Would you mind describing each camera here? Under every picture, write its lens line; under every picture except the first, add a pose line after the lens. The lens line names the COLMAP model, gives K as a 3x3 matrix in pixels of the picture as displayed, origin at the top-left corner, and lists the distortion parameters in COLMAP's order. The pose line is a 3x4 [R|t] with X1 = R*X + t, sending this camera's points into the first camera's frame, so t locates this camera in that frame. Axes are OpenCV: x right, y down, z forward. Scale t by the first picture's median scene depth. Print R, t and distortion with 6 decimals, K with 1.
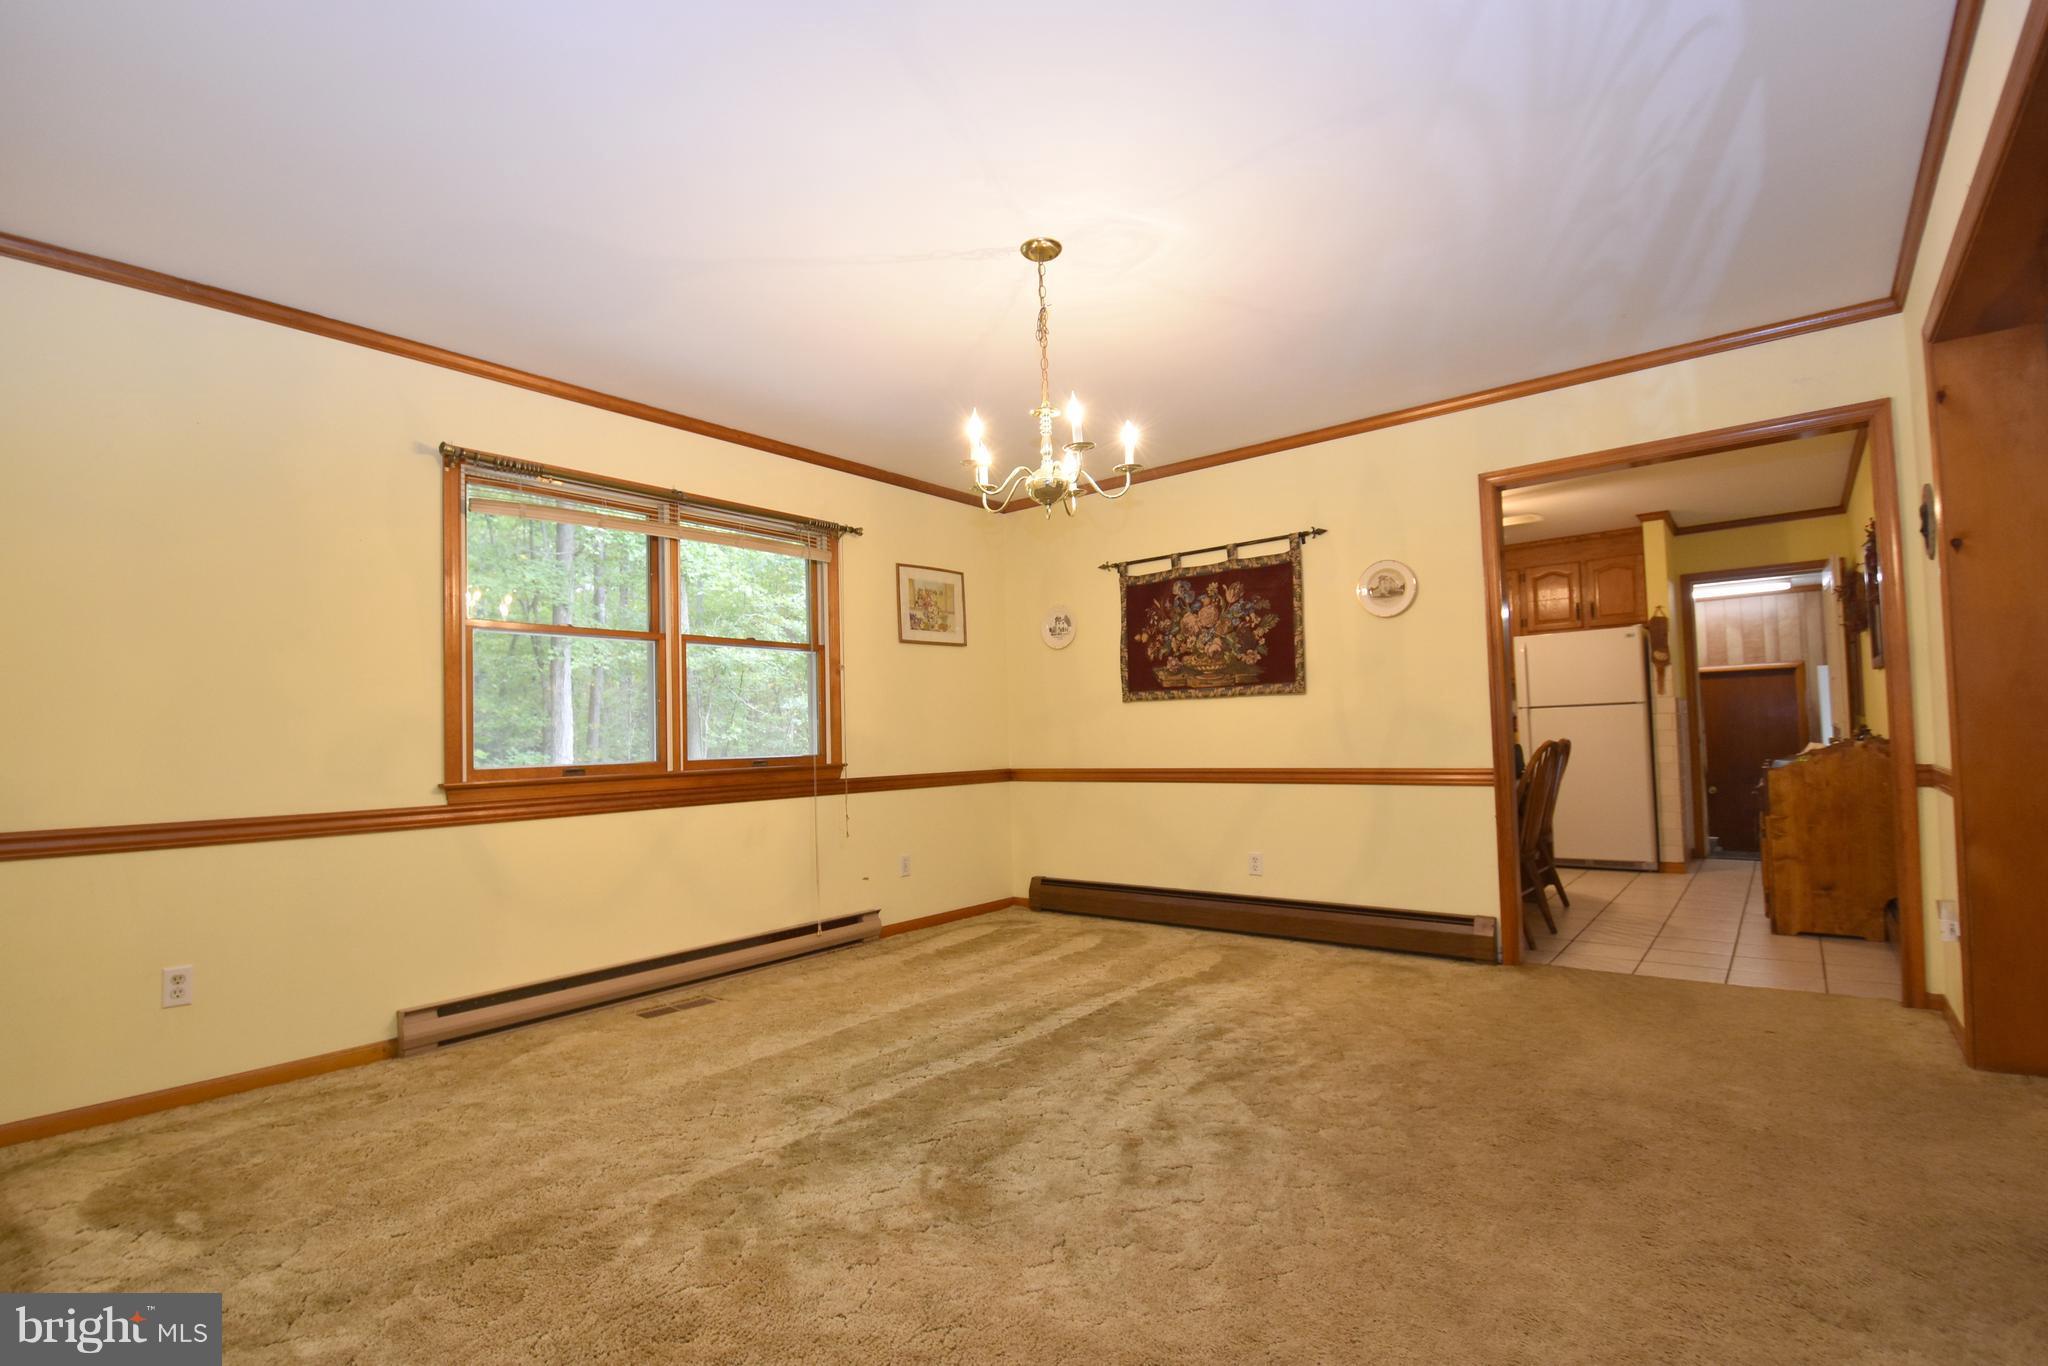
lens RADIAL K [[897.2, 0, 1012.8], [0, 897.2, 710.0], [0, 0, 1]] dist [-0.002681, -0.000619]
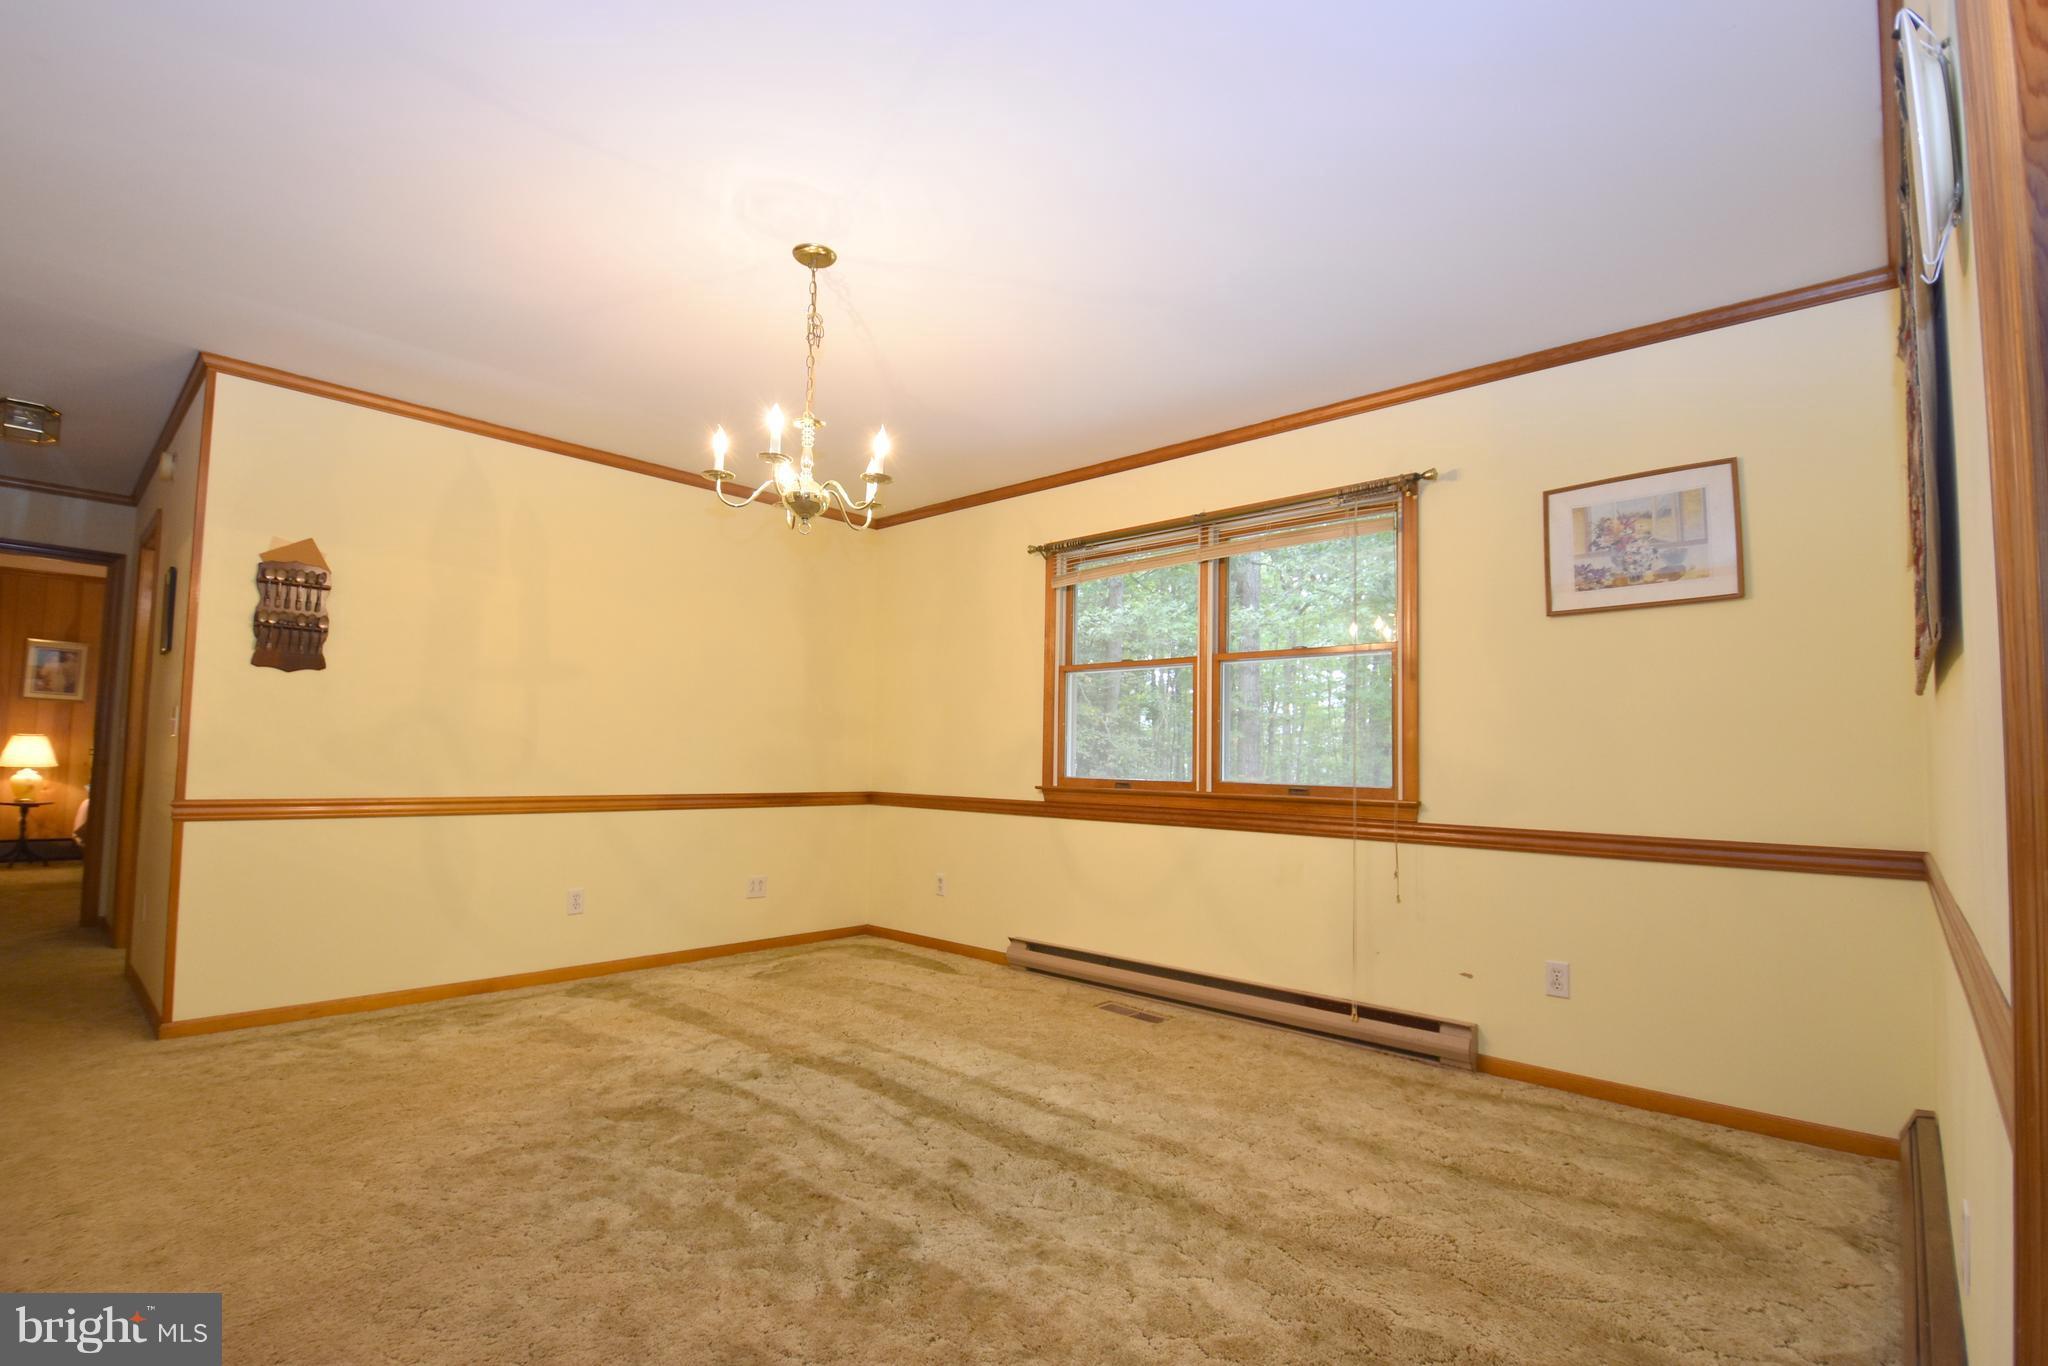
lens RADIAL K [[935.0, 0, 1023.2], [0, 935.0, 712.2], [0, 0, 1]] dist [0.000257, -0.000033]
pose [[-0.034838, -0.029260, -0.998965, 0.651802], [0.007903, 0.999532, -0.029553, 0.008400], [0.999362, -0.008925, -0.034591, 0.804628]]
